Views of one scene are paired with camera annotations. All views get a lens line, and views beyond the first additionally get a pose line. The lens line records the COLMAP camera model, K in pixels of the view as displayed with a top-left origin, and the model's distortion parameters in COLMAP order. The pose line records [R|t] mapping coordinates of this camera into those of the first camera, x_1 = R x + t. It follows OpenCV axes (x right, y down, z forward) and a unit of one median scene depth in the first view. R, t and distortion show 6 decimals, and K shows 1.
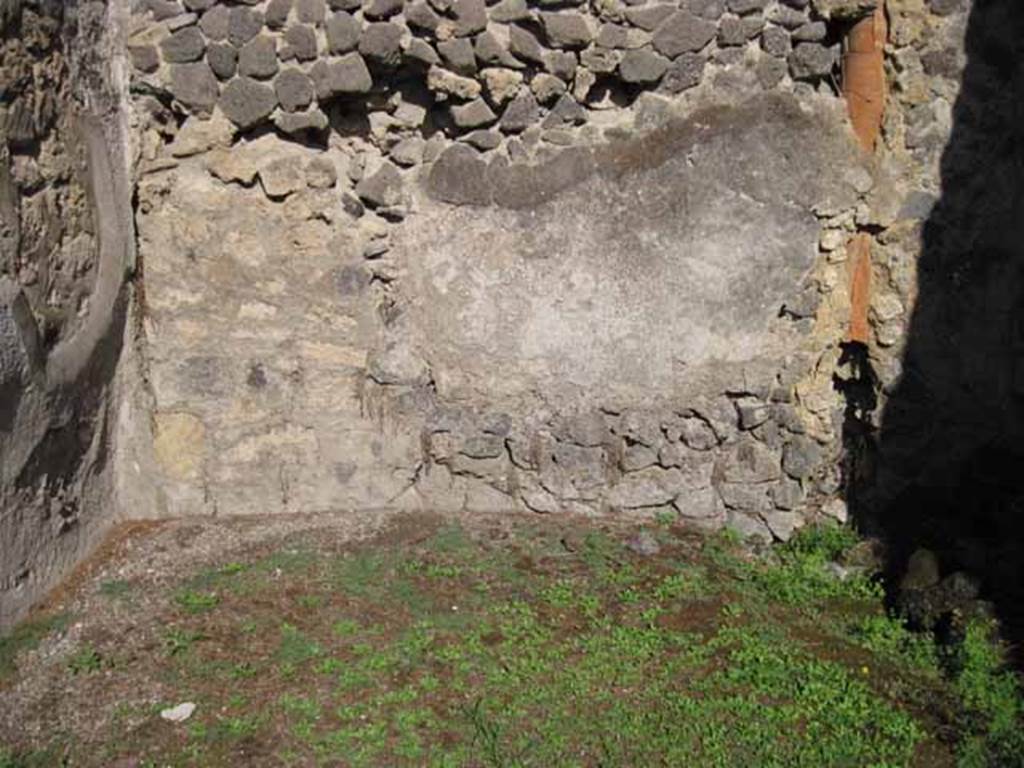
lens RADIAL K [[983.0, 0, 530.1], [0, 983.0, 378.7], [0, 0, 1]] dist [-0.099993, 0.000000]
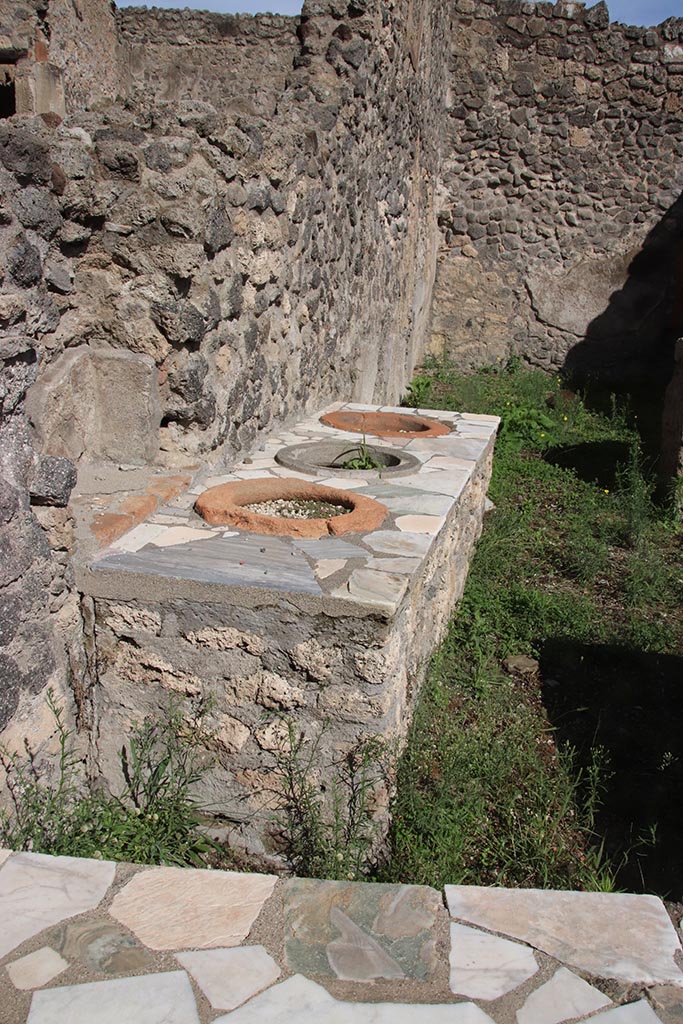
lens RADIAL K [[840.9, 0, 346.6], [0, 840.9, 507.1], [0, 0, 1]] dist [-0.110972, 0.116165]
pose [[0.986901, 0.087995, -0.135216, -0.258353], [-0.084783, 0.995967, 0.029343, 0.521675], [0.137253, -0.017495, 0.990382, -1.616241]]
